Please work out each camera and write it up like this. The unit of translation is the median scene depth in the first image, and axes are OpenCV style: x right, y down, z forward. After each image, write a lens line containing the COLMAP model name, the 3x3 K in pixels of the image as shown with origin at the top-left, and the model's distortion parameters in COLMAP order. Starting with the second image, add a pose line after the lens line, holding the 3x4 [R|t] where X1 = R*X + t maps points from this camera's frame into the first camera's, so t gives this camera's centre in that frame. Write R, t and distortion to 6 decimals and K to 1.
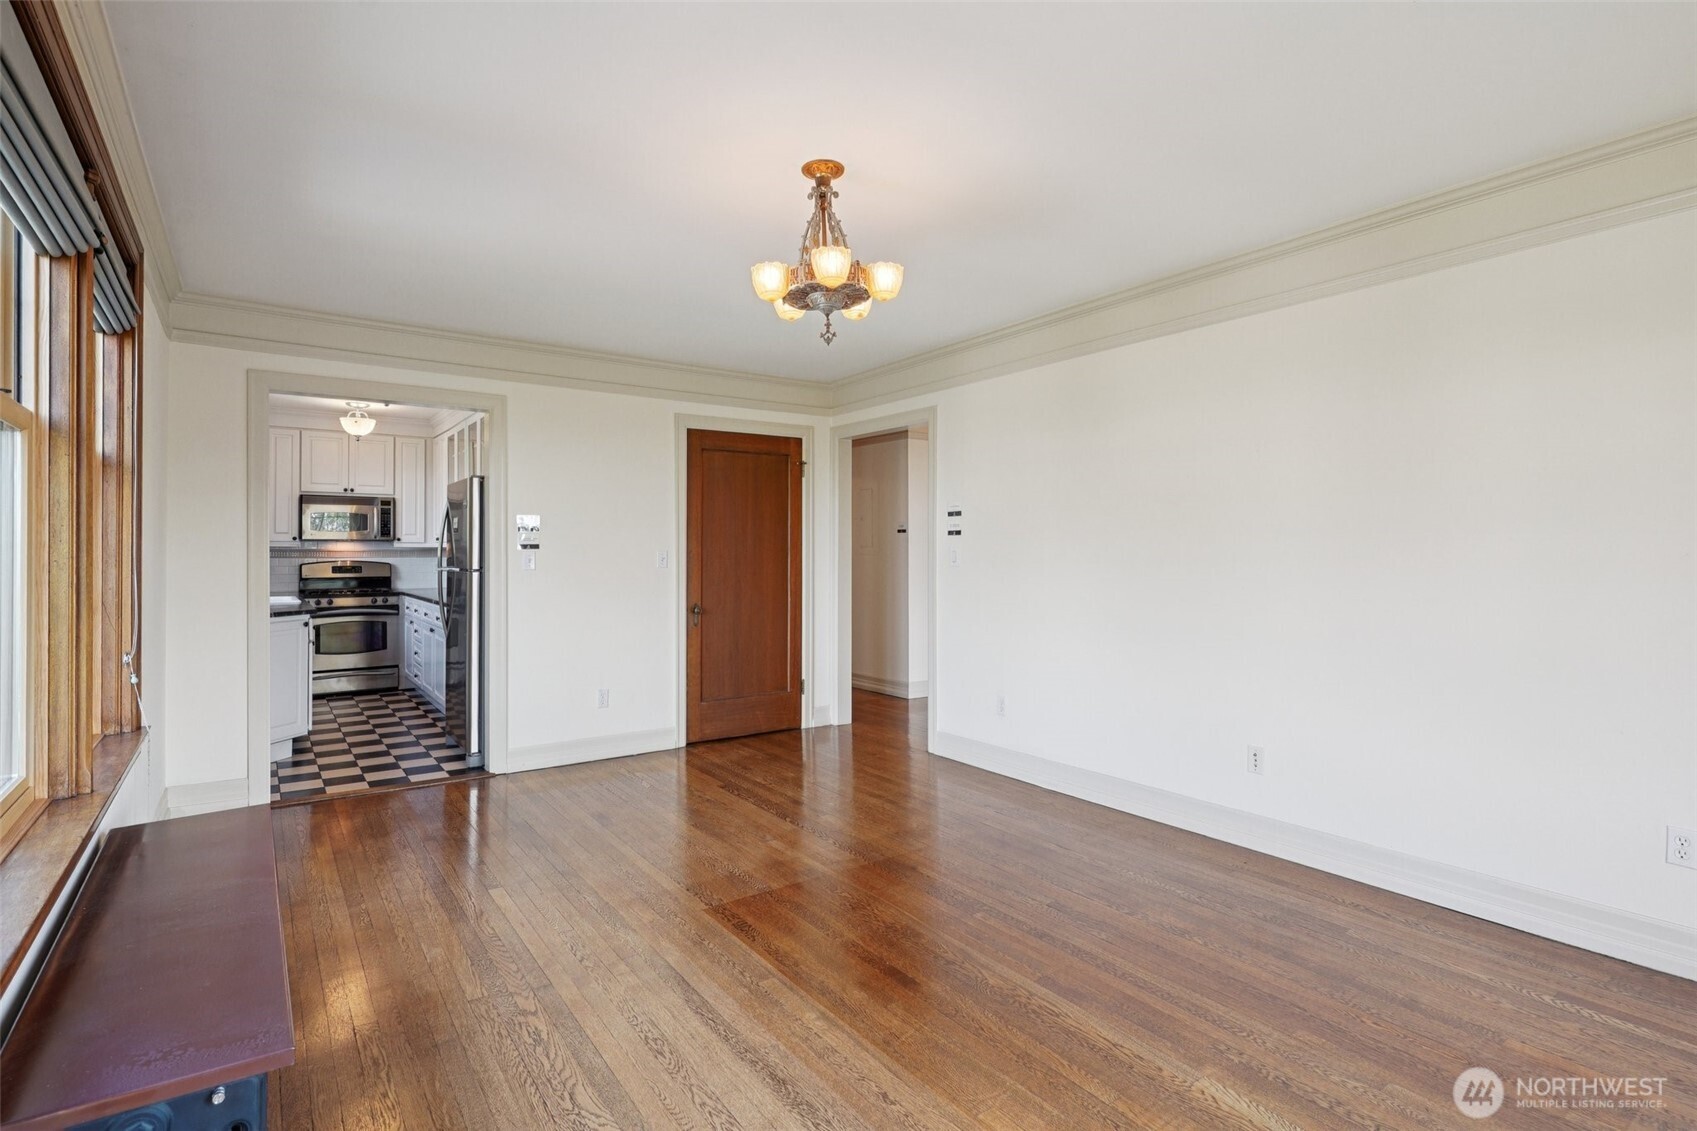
lens RADIAL K [[837.5, 0, 852.0], [0, 837.5, 546.6], [0, 0, 1]] dist [0.001604, 0.000729]
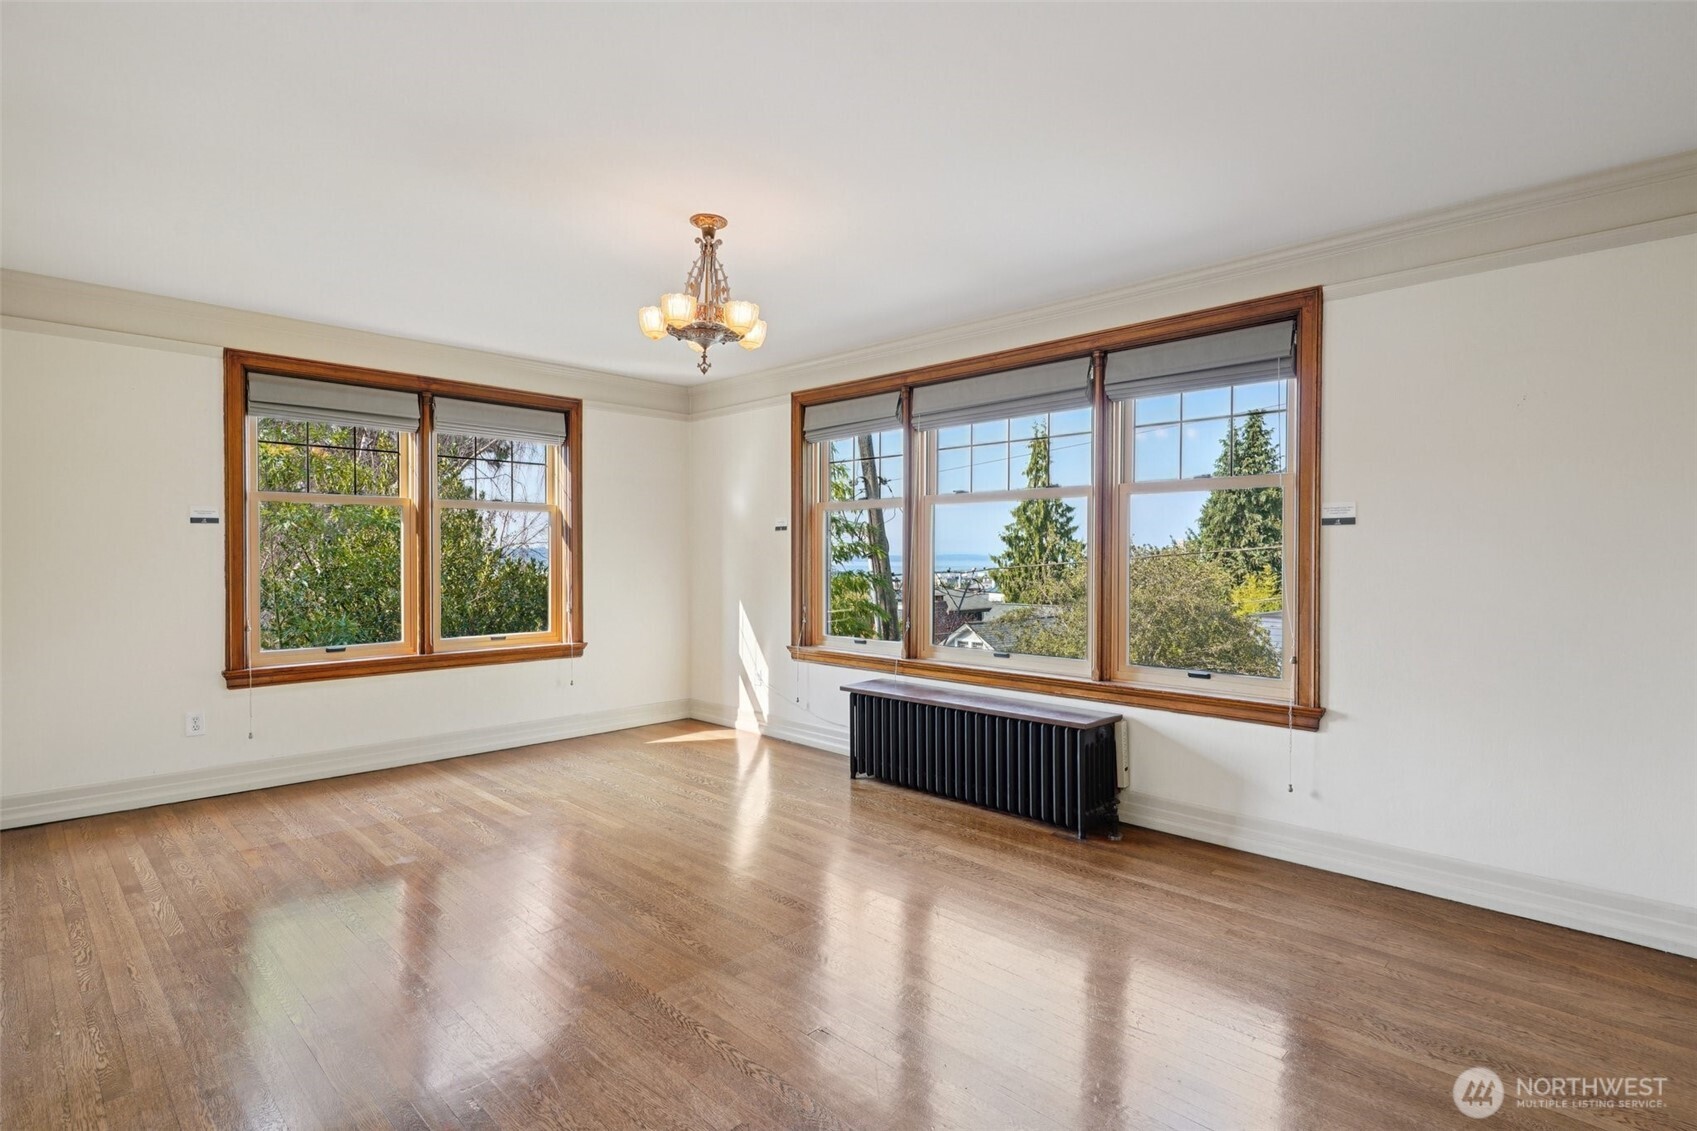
lens RADIAL K [[832.2, 0, 842.3], [0, 832.2, 561.3], [0, 0, 1]] dist [-0.001993, 0.000068]
pose [[-0.987801, 0.000173, -0.155723, -0.034818], [0.001434, 0.999967, -0.007986, 0.024693], [0.155716, -0.008111, -0.987769, 1.960637]]
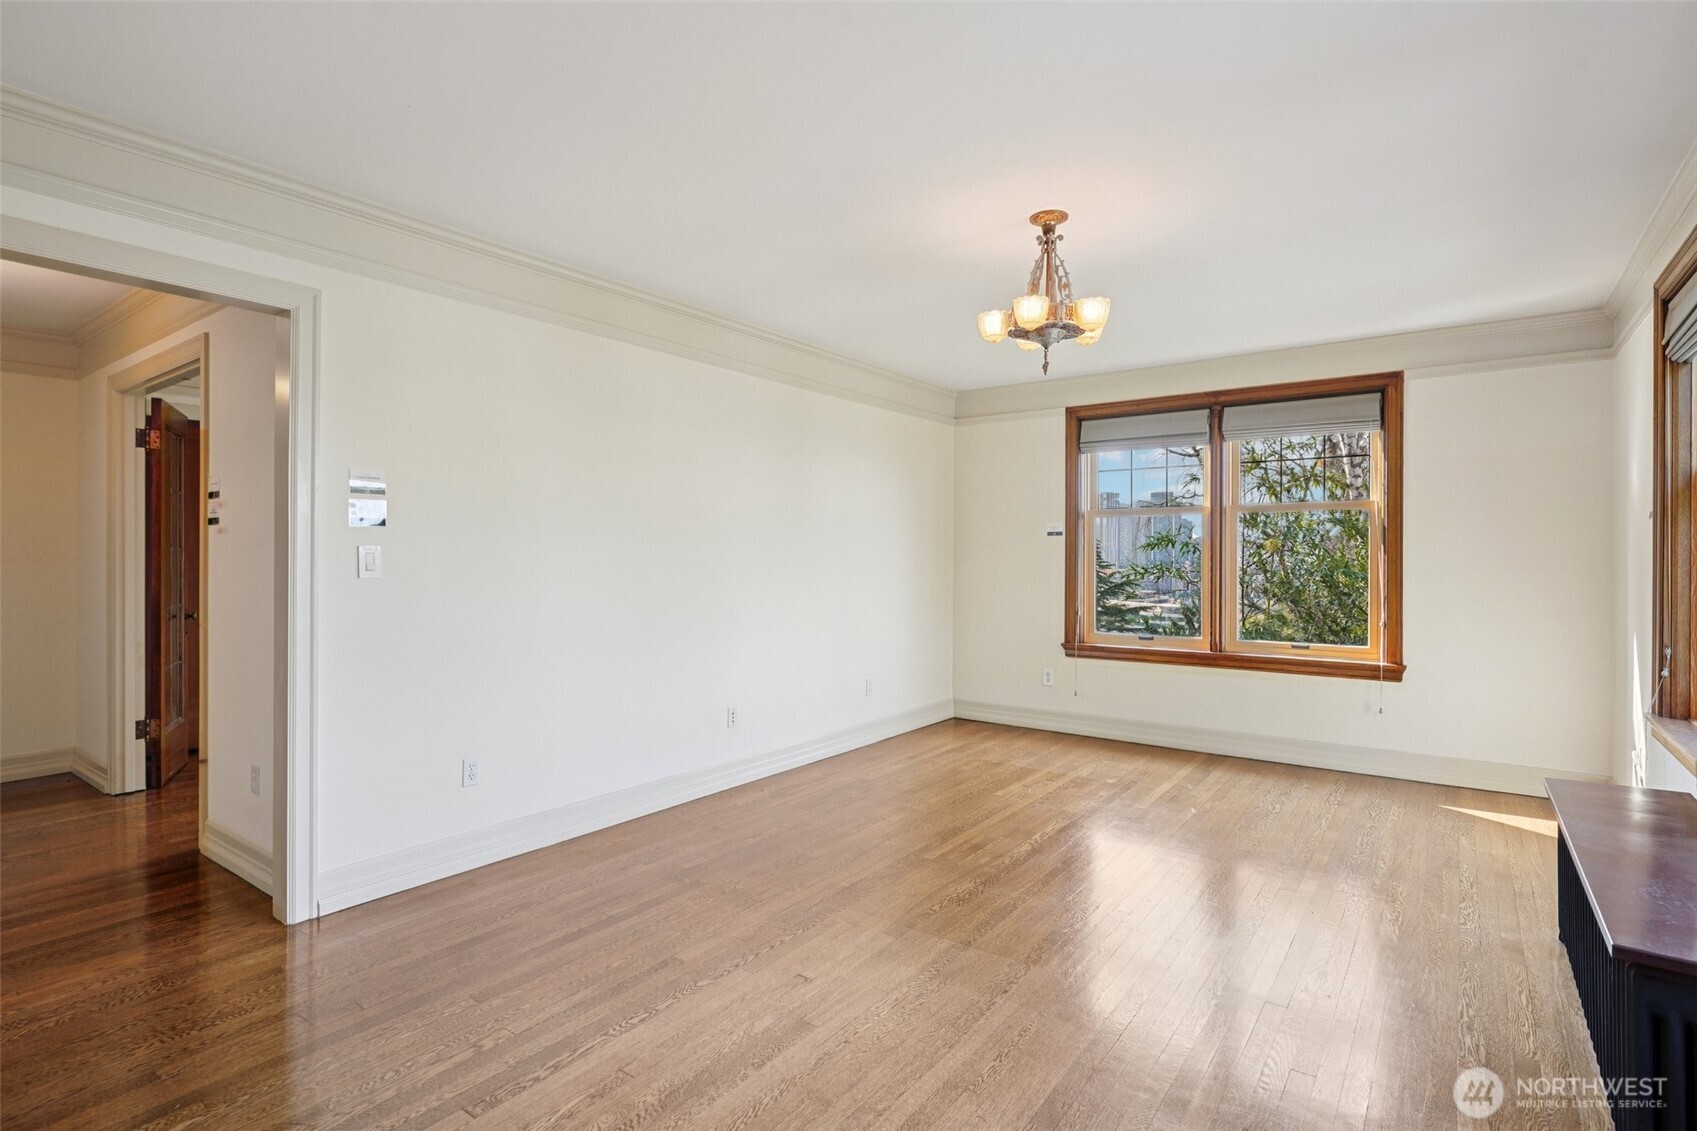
lens RADIAL K [[821.8, 0, 848.5], [0, 821.8, 565.5], [0, 0, 1]] dist [0.013115, 0.000148]
pose [[-0.306746, -0.012836, 0.951705, -0.924023], [-0.014667, 0.999854, 0.008758, 0.007731], [-0.951679, -0.011272, -0.306889, 1.451982]]
